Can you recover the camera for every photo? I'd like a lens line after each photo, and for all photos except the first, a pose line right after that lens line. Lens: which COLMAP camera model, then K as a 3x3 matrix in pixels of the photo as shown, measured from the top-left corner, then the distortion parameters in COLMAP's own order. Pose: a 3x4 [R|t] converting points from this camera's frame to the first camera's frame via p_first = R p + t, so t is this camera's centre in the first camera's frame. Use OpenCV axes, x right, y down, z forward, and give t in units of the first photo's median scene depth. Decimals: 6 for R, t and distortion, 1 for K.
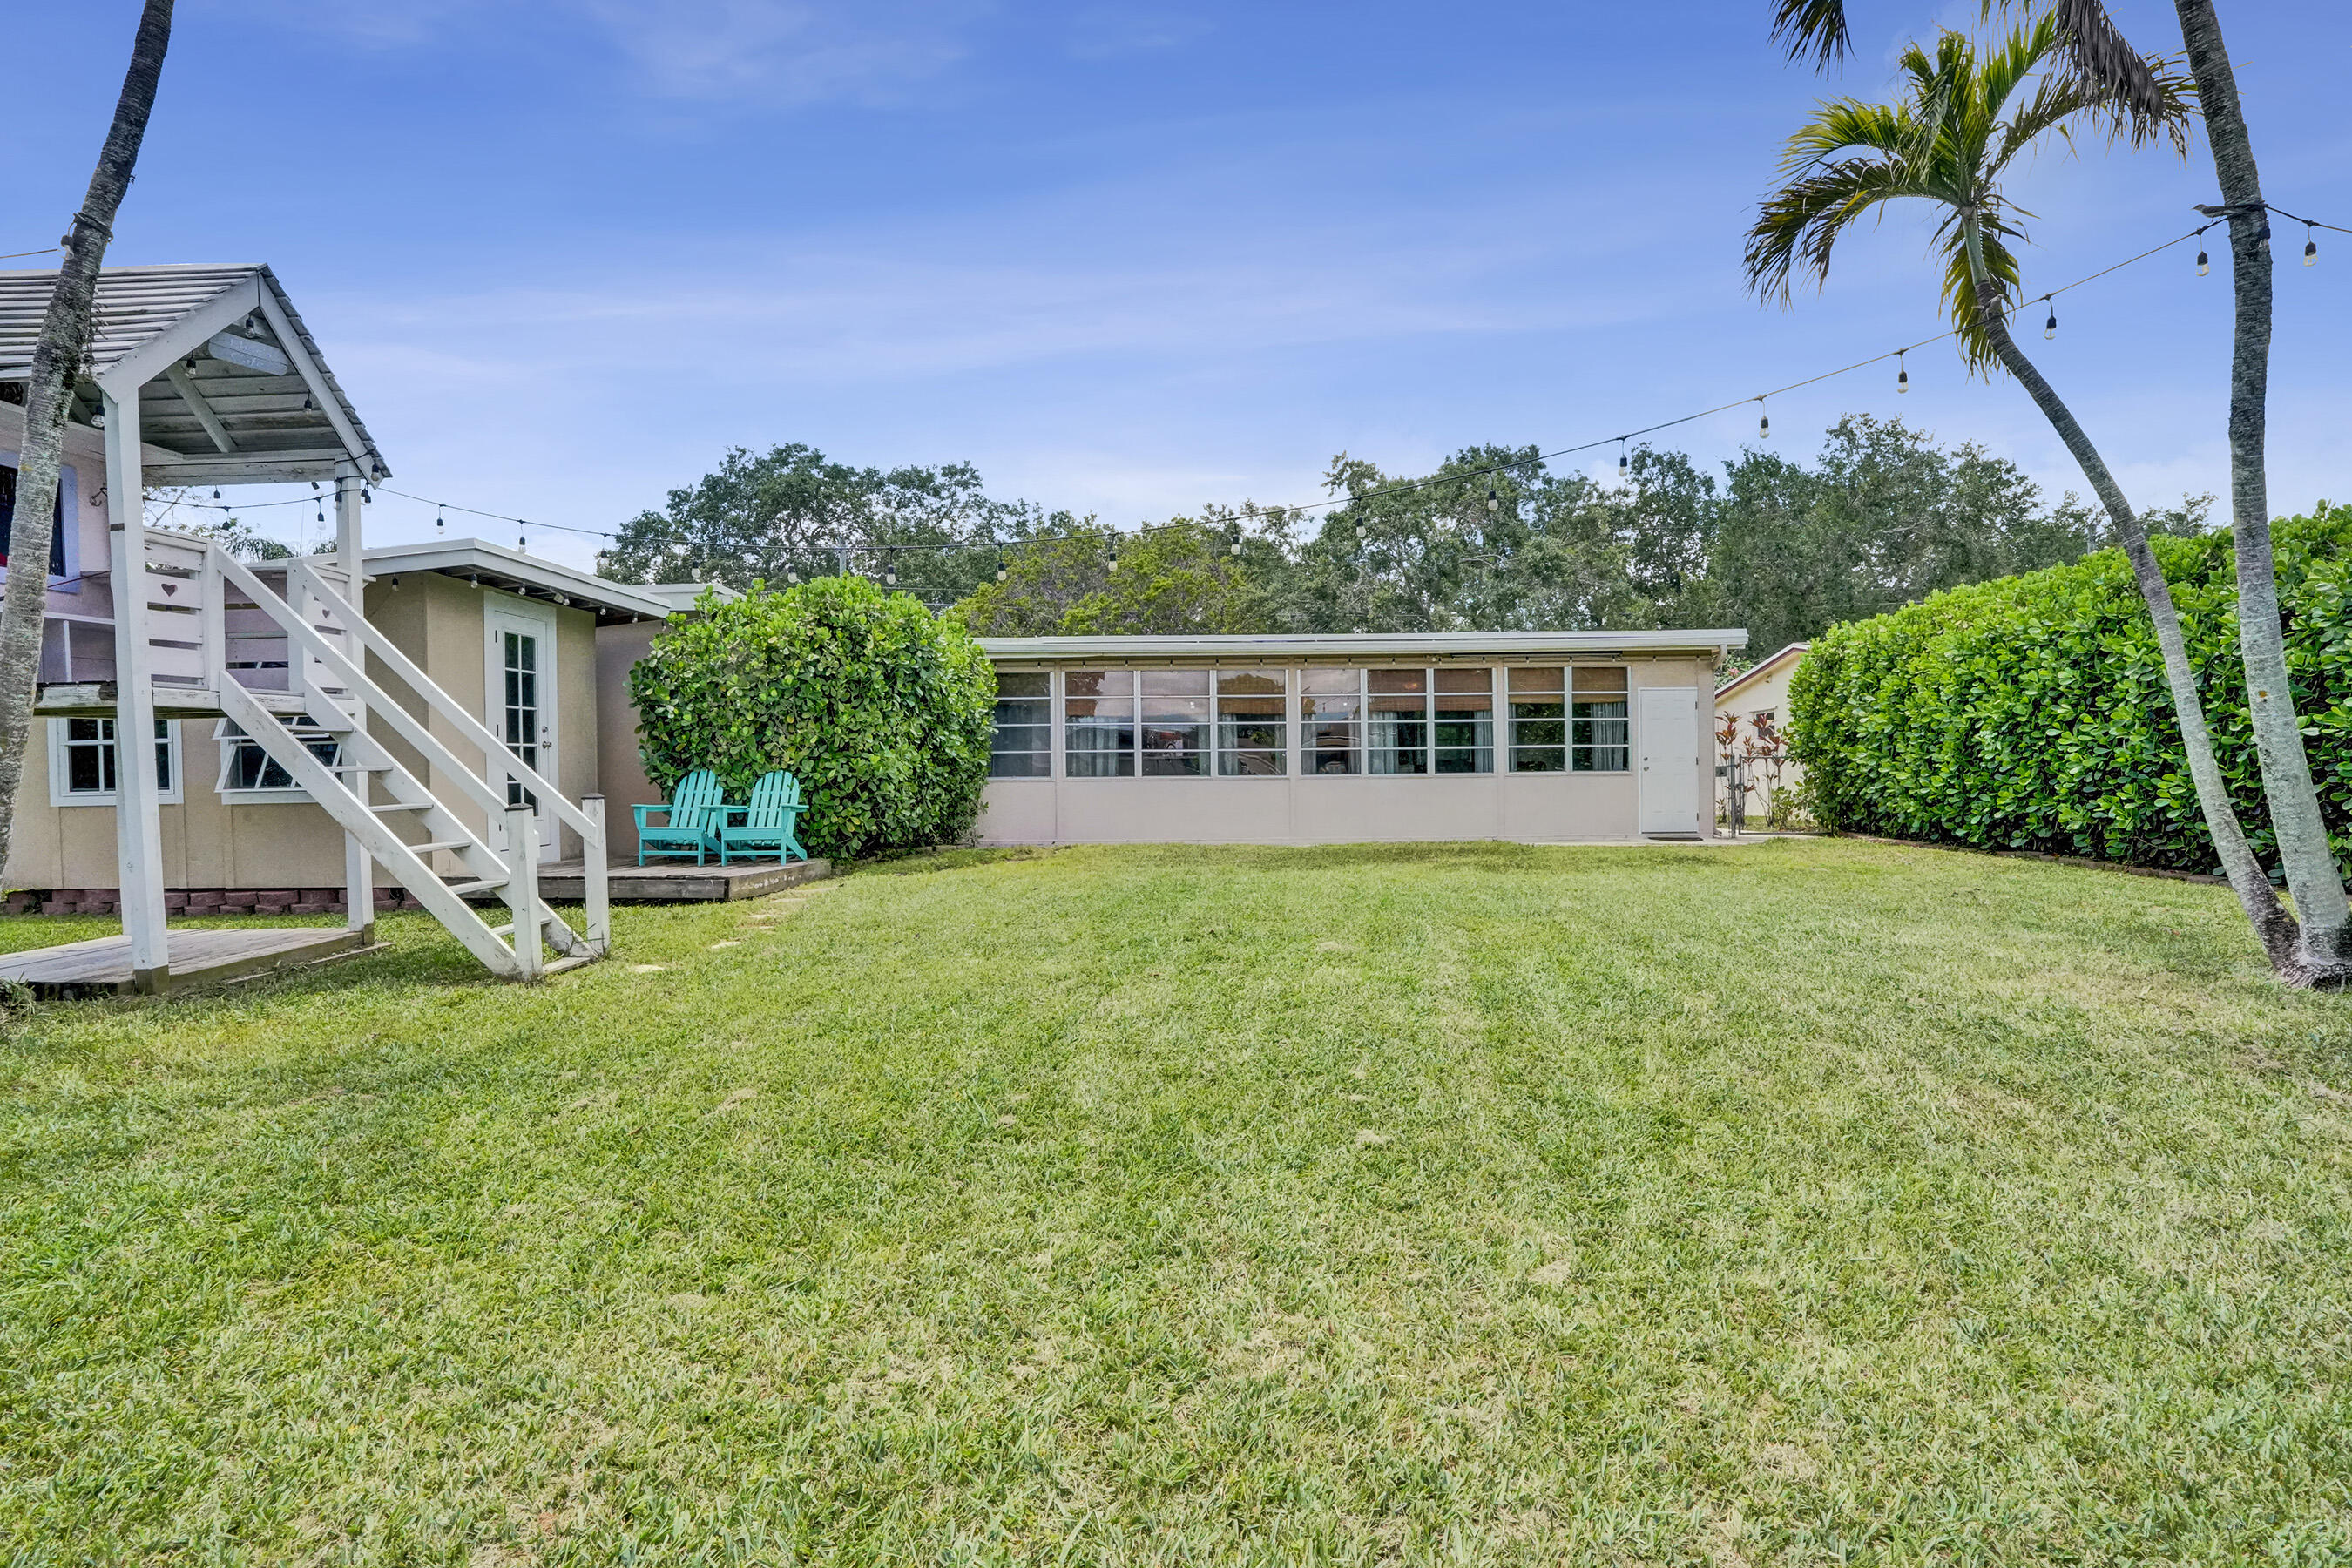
lens RADIAL K [[1075.7, 0, 1200.8], [0, 1075.7, 793.3], [0, 0, 1]] dist [-0.063470, 0.020368]
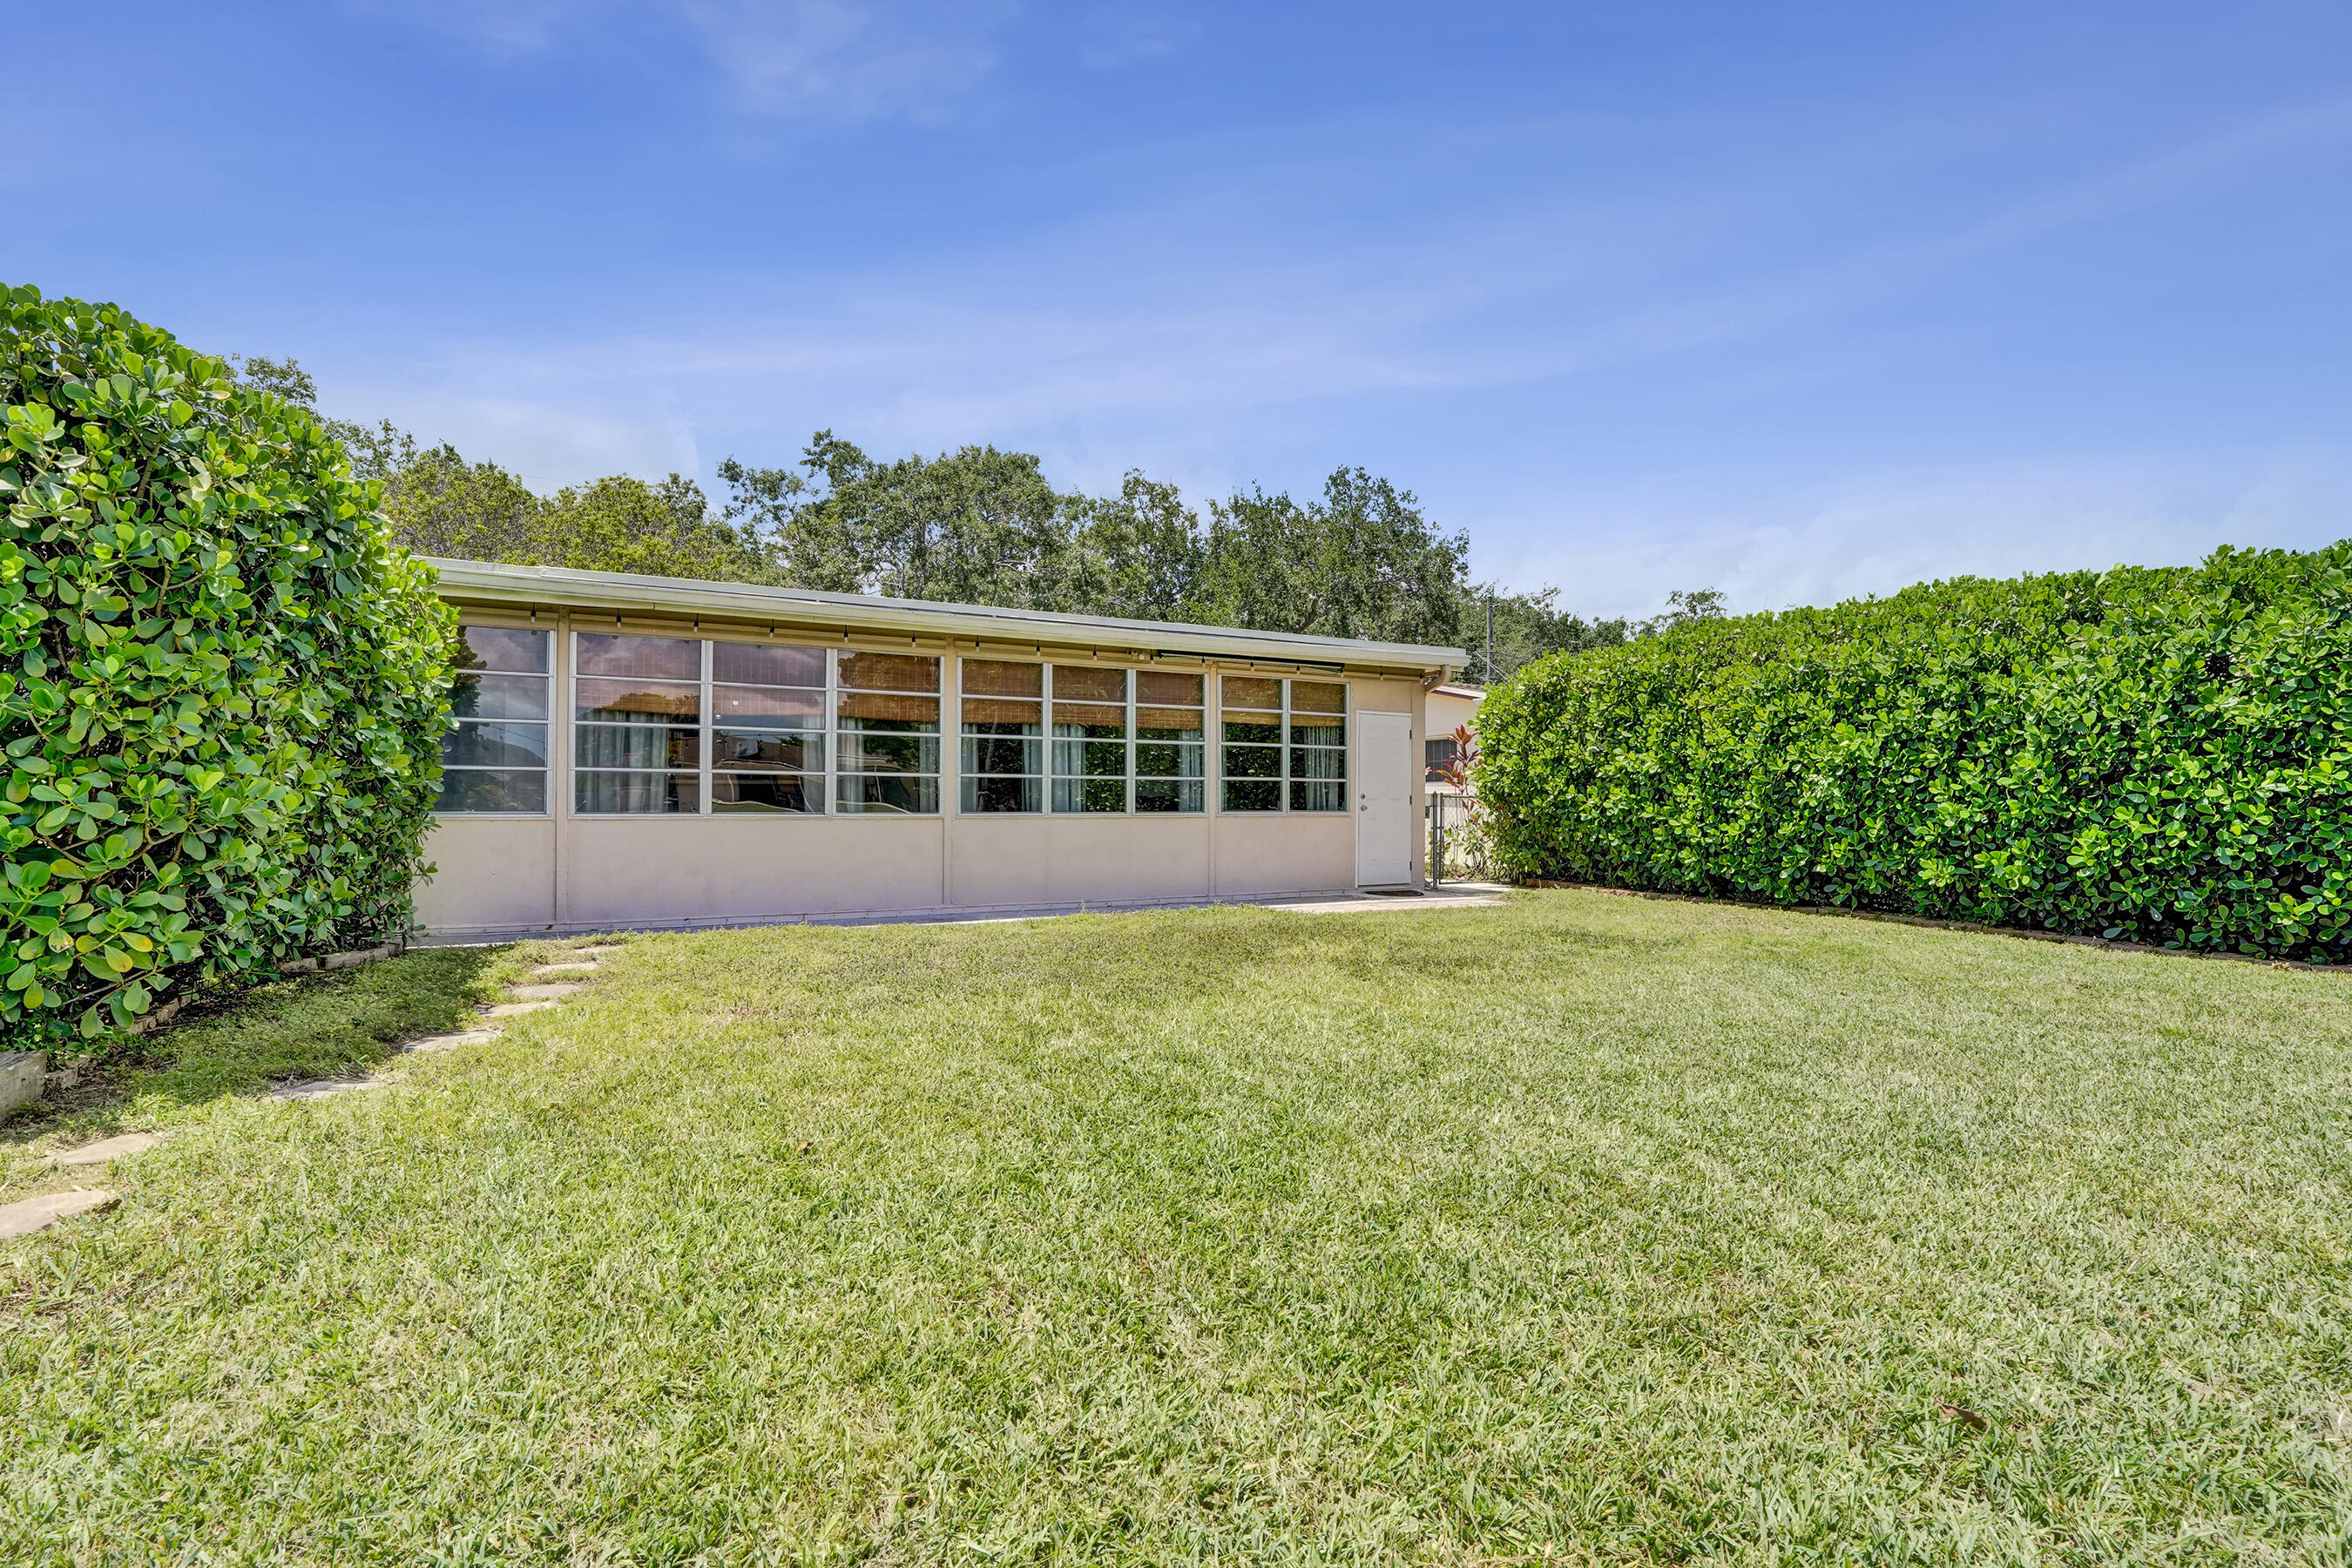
lens RADIAL K [[1075.7, 0, 1159.5], [0, 1075.7, 795.9], [0, 0, 1]] dist [-0.063470, 0.020368]
pose [[0.874255, 0.015699, 0.485212, -0.126183], [-0.005321, 0.999727, -0.022758, -0.013136], [-0.485437, 0.017314, 0.874100, 0.346357]]
